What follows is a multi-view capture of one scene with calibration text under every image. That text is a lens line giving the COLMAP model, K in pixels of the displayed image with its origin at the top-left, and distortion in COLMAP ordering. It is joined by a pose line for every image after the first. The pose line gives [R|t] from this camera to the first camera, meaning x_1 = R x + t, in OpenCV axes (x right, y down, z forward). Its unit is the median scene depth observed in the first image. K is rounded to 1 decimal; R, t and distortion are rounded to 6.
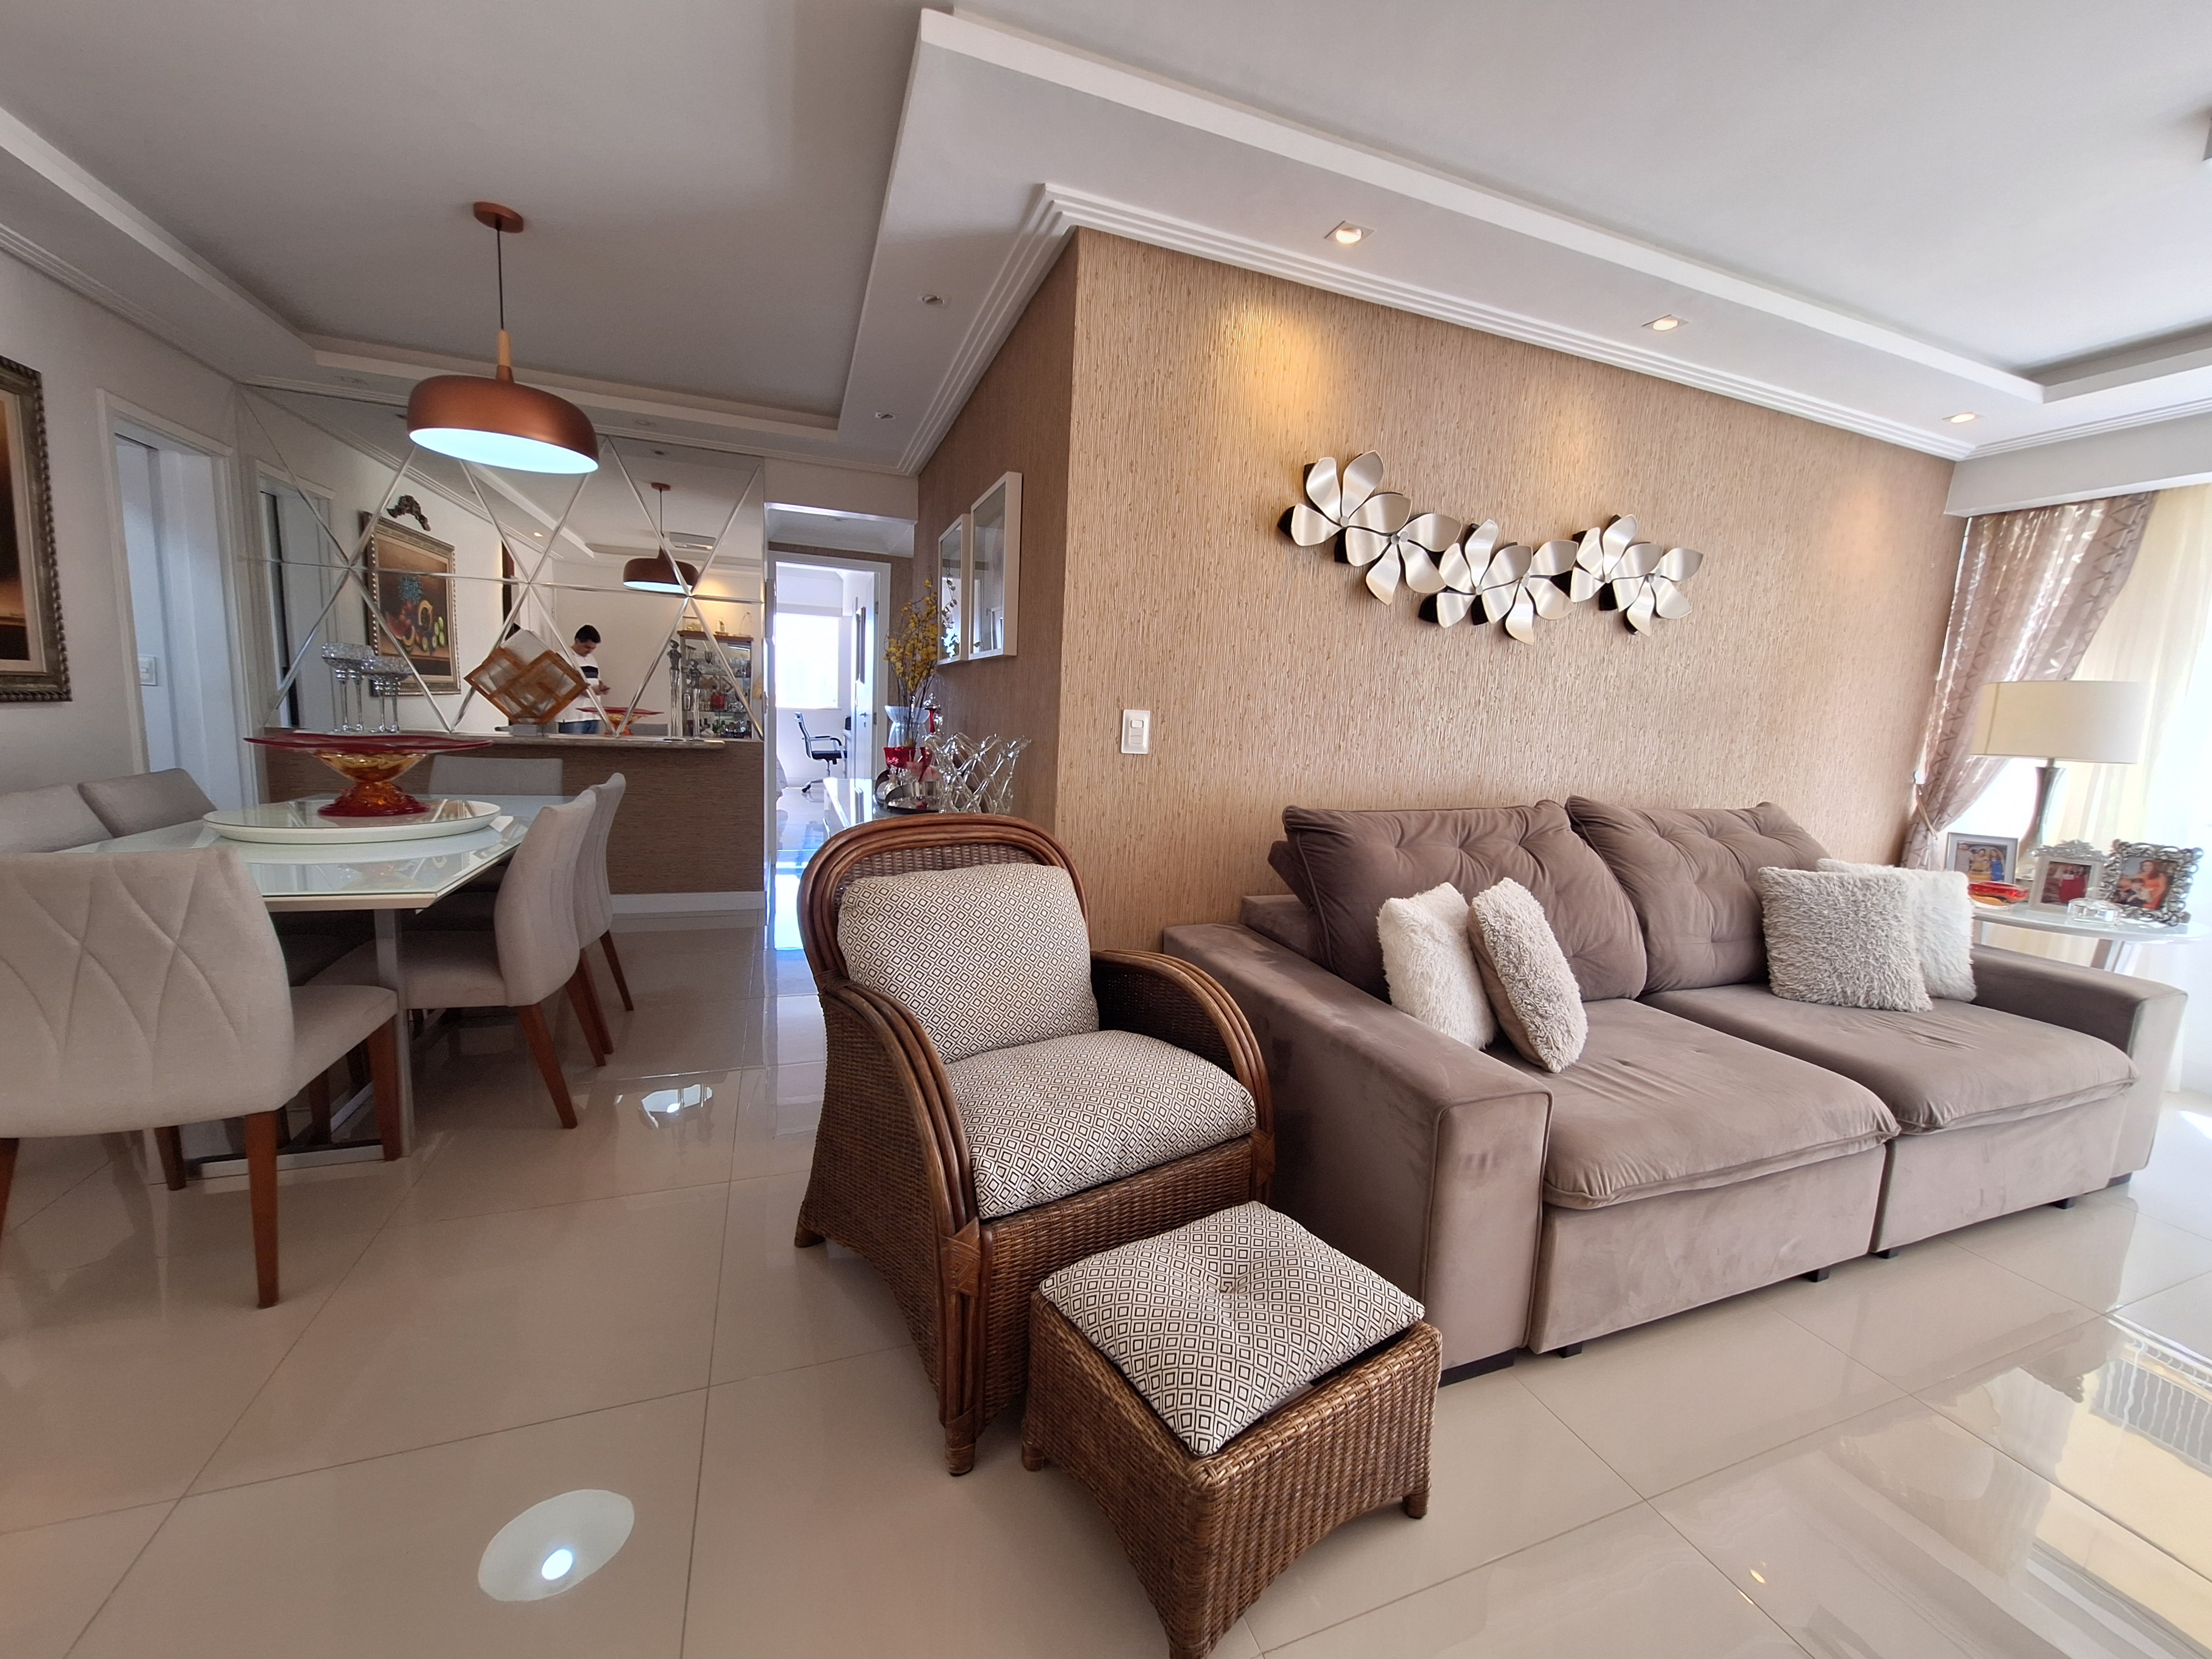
lens RADIAL K [[876.6, 0, 1099.2], [0, 876.6, 832.9], [0, 0, 1]] dist [0.002906, -0.000700]
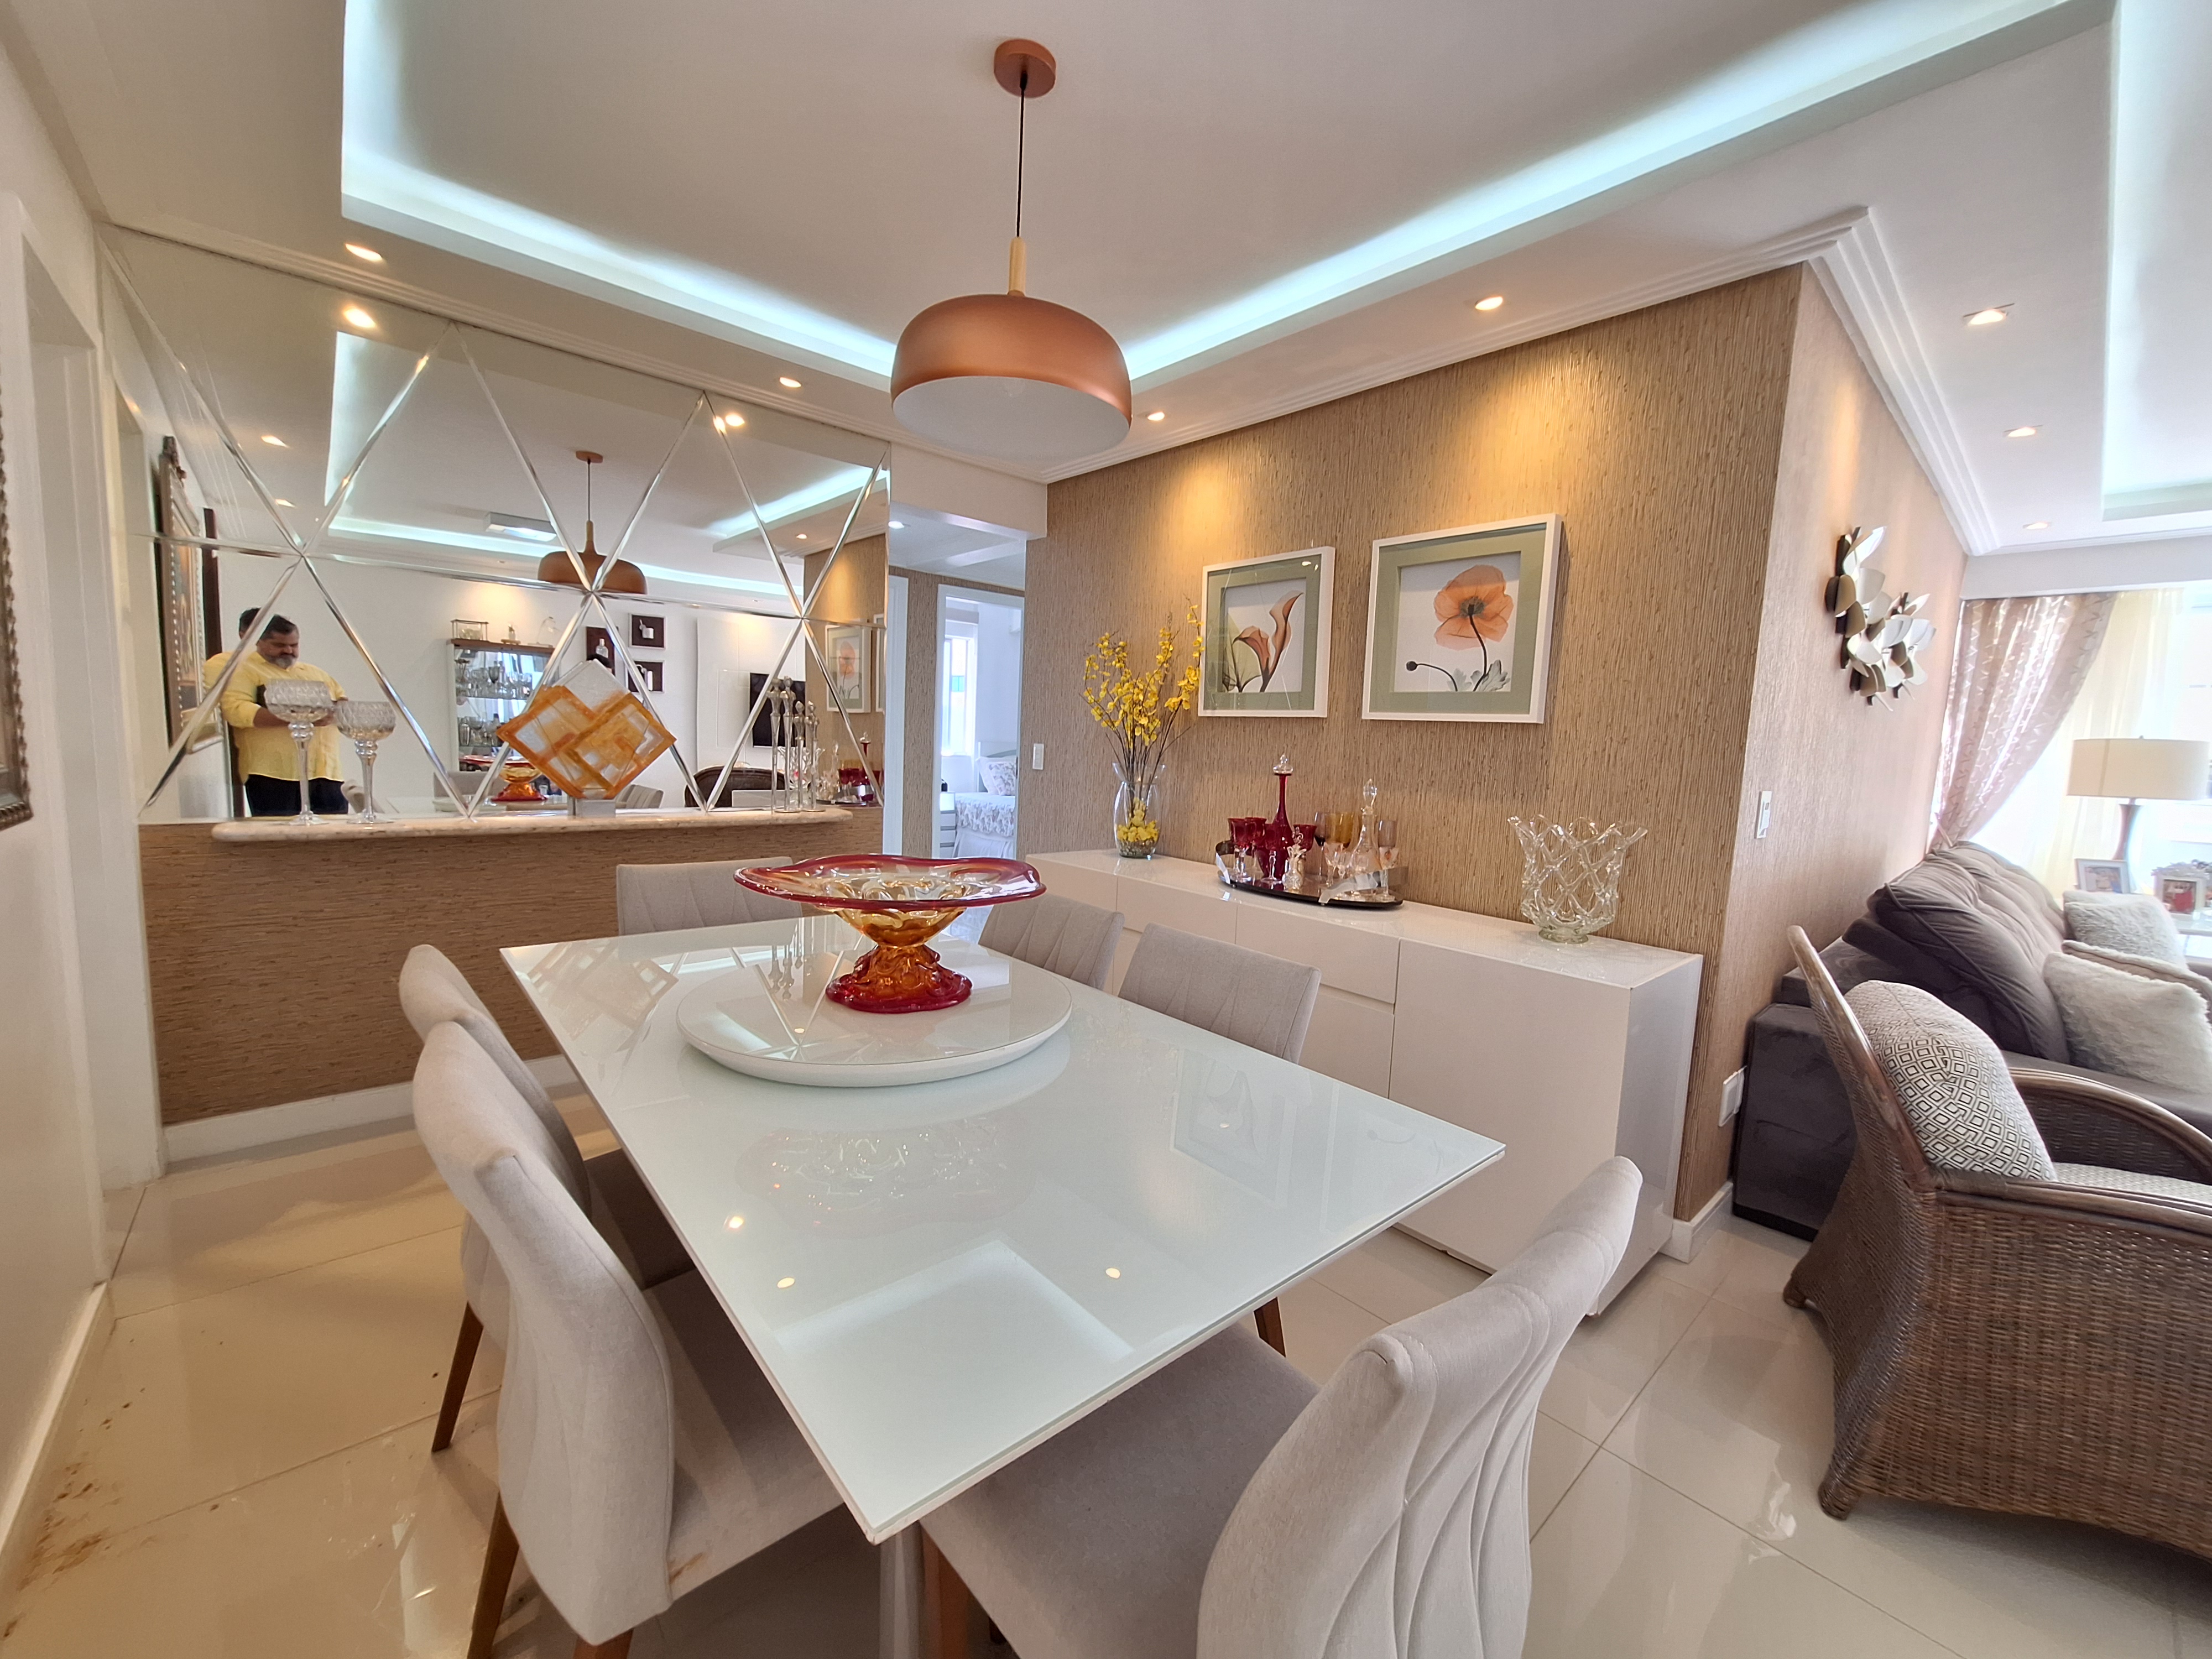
lens RADIAL K [[876.6, 0, 1134.6], [0, 876.6, 843.3], [0, 0, 1]] dist [0.002906, -0.000700]
pose [[0.931997, -0.052793, 0.358601, -0.815768], [0.053536, 0.998535, 0.007867, -0.114274], [-0.358491, 0.011866, 0.933458, 0.341394]]
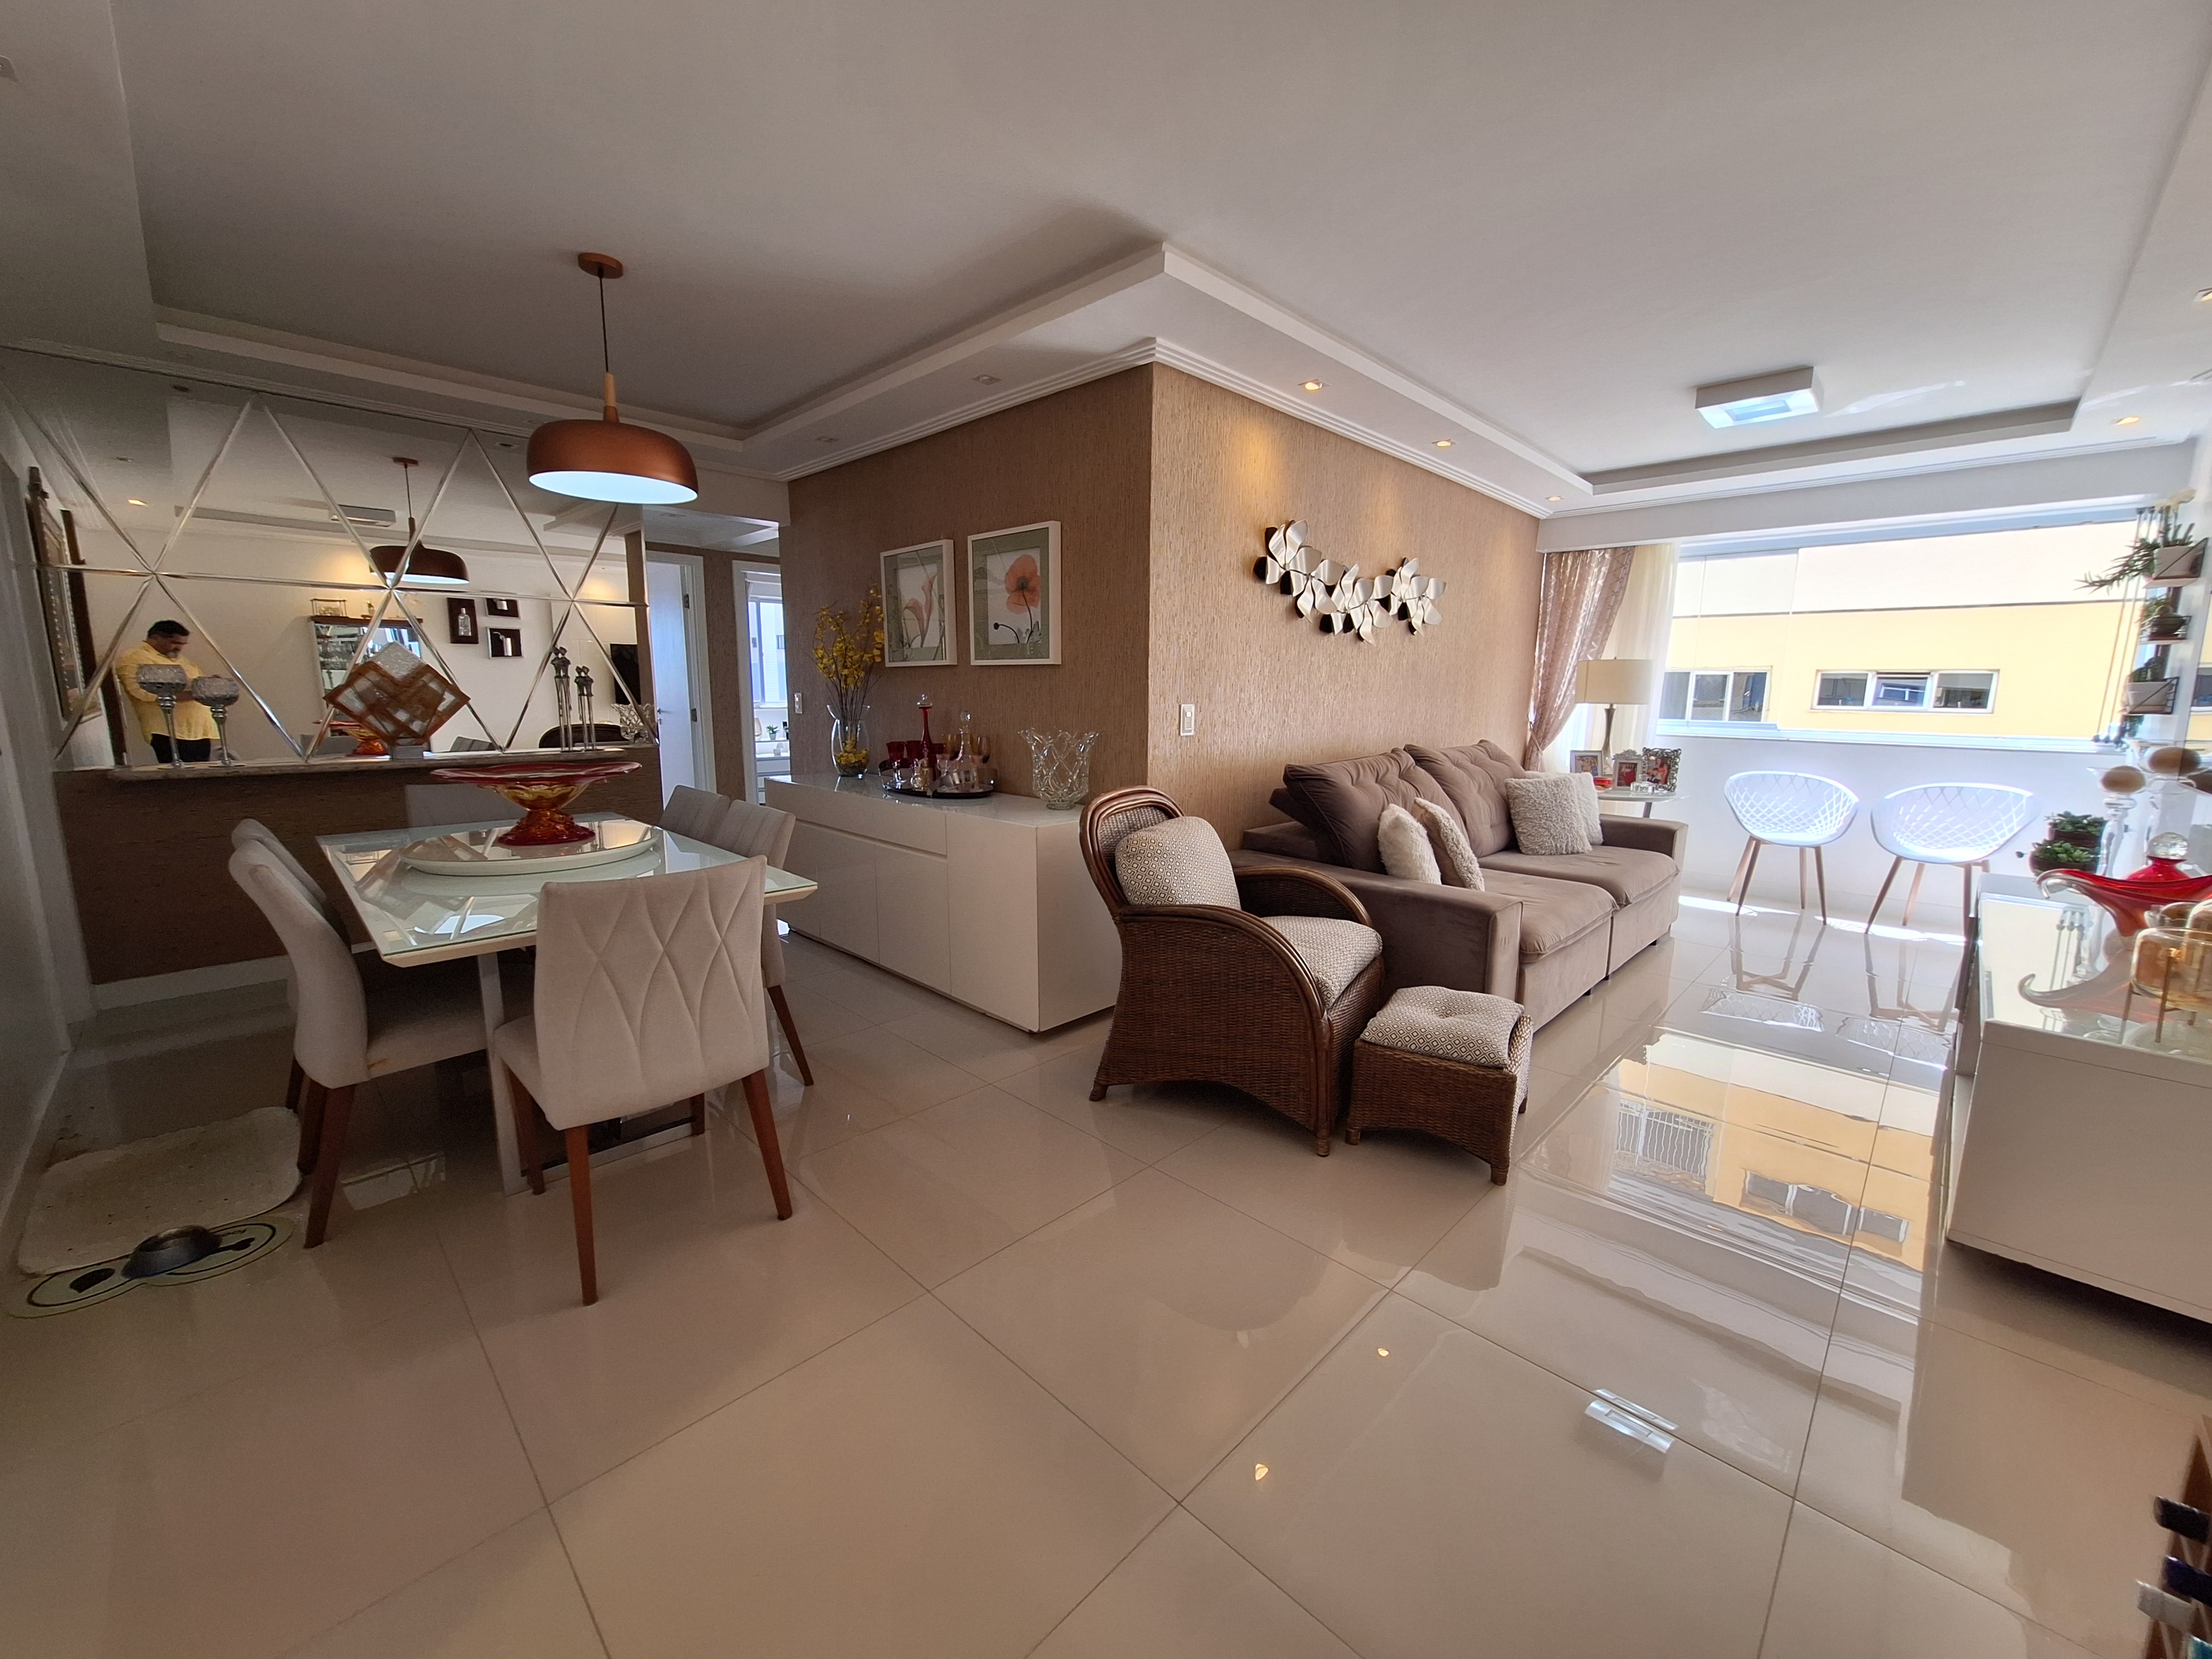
lens RADIAL K [[876.6, 0, 1115.7], [0, 876.6, 834.6], [0, 0, 1]] dist [0.002906, -0.000700]
pose [[0.908187, -0.111165, 0.403533, -0.582101], [0.094805, 0.993664, 0.060367, -0.026285], [-0.407687, -0.016568, 0.912971, -0.207331]]
